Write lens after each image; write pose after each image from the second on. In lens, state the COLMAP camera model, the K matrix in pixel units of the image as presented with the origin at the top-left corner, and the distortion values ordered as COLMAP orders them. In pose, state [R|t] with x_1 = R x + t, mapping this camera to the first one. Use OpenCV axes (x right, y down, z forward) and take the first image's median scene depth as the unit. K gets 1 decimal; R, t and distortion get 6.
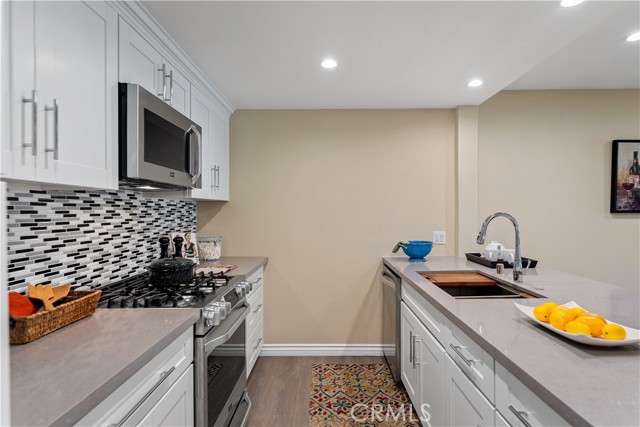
lens RADIAL K [[342.8, 0, 321.8], [0, 342.8, 213.8], [0, 0, 1]] dist [0.000091, 0.000254]
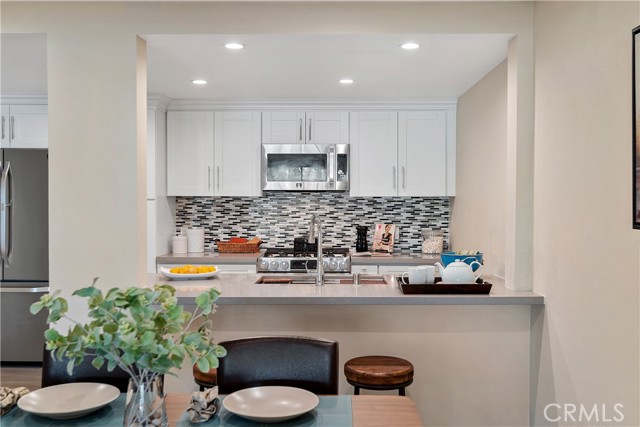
lens RADIAL K [[635.6, 0, 323.8], [0, 635.6, 214.1], [0, 0, 1]] dist [0.001395, 0.000000]
pose [[-0.014216, 0.027307, -0.999526, 2.134513], [-0.010639, 0.999566, 0.027460, -0.046807], [0.999842, 0.011025, -0.013919, 0.940609]]
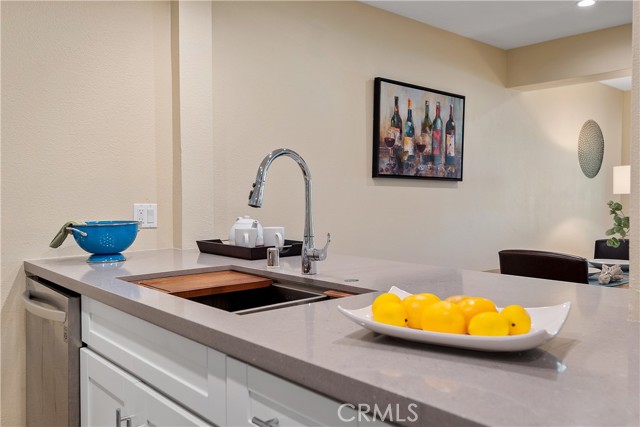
lens RADIAL K [[539.7, 0, 323.8], [0, 539.7, 216.2], [0, 0, 1]] dist [0.009849, 0.004279]
pose [[0.749987, -0.018215, 0.661202, 0.004047], [0.004015, 0.999728, 0.022986, 0.074551], [-0.661440, -0.014584, 0.749856, 0.289656]]
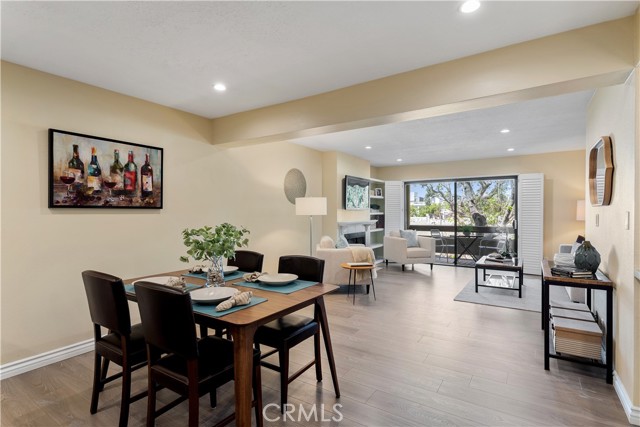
lens RADIAL K [[315.7, 0, 323.2], [0, 315.7, 214.8], [0, 0, 1]] dist [-0.002343, -0.000132]
pose [[0.543600, -0.008531, 0.839301, 0.753345], [0.009907, 0.999944, 0.003747, 0.028218], [-0.839286, 0.006278, 0.543654, -0.103101]]
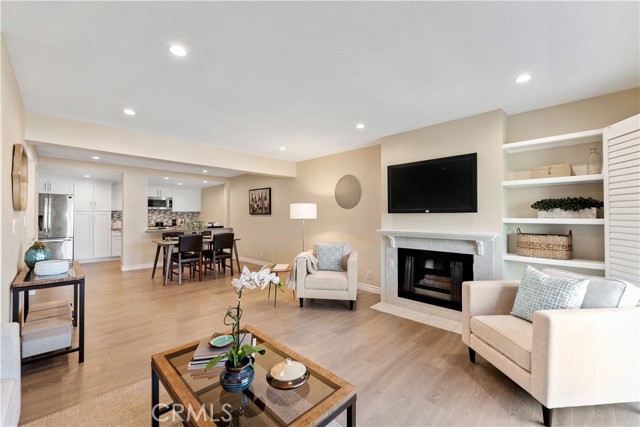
lens RADIAL K [[257.8, 0, 322.9], [0, 257.8, 213.4], [0, 0, 1]] dist [0.005222, -0.001243]
pose [[0.723475, -0.005277, -0.690330, 3.978808], [-0.007595, 0.999849, -0.015603, 0.025268], [0.690308, 0.016531, 0.723326, -0.249165]]
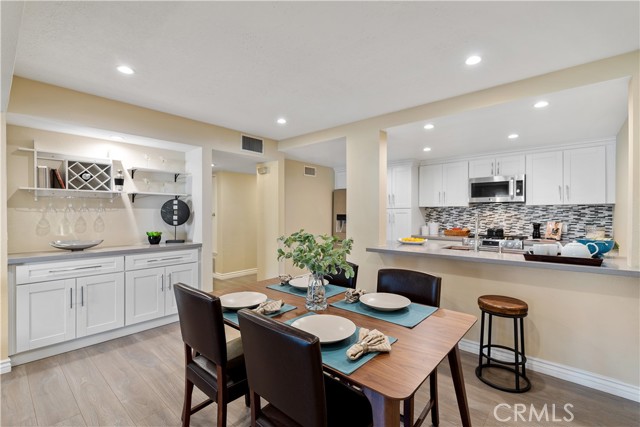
lens RADIAL K [[284.1, 0, 321.0], [0, 284.1, 214.2], [0, 0, 1]] dist [0.003358, -0.001516]
pose [[-0.652214, 0.003355, -0.758027, 1.947899], [-0.005699, 0.999940, 0.009329, 0.001883], [0.758013, 0.010404, -0.652156, 1.209984]]
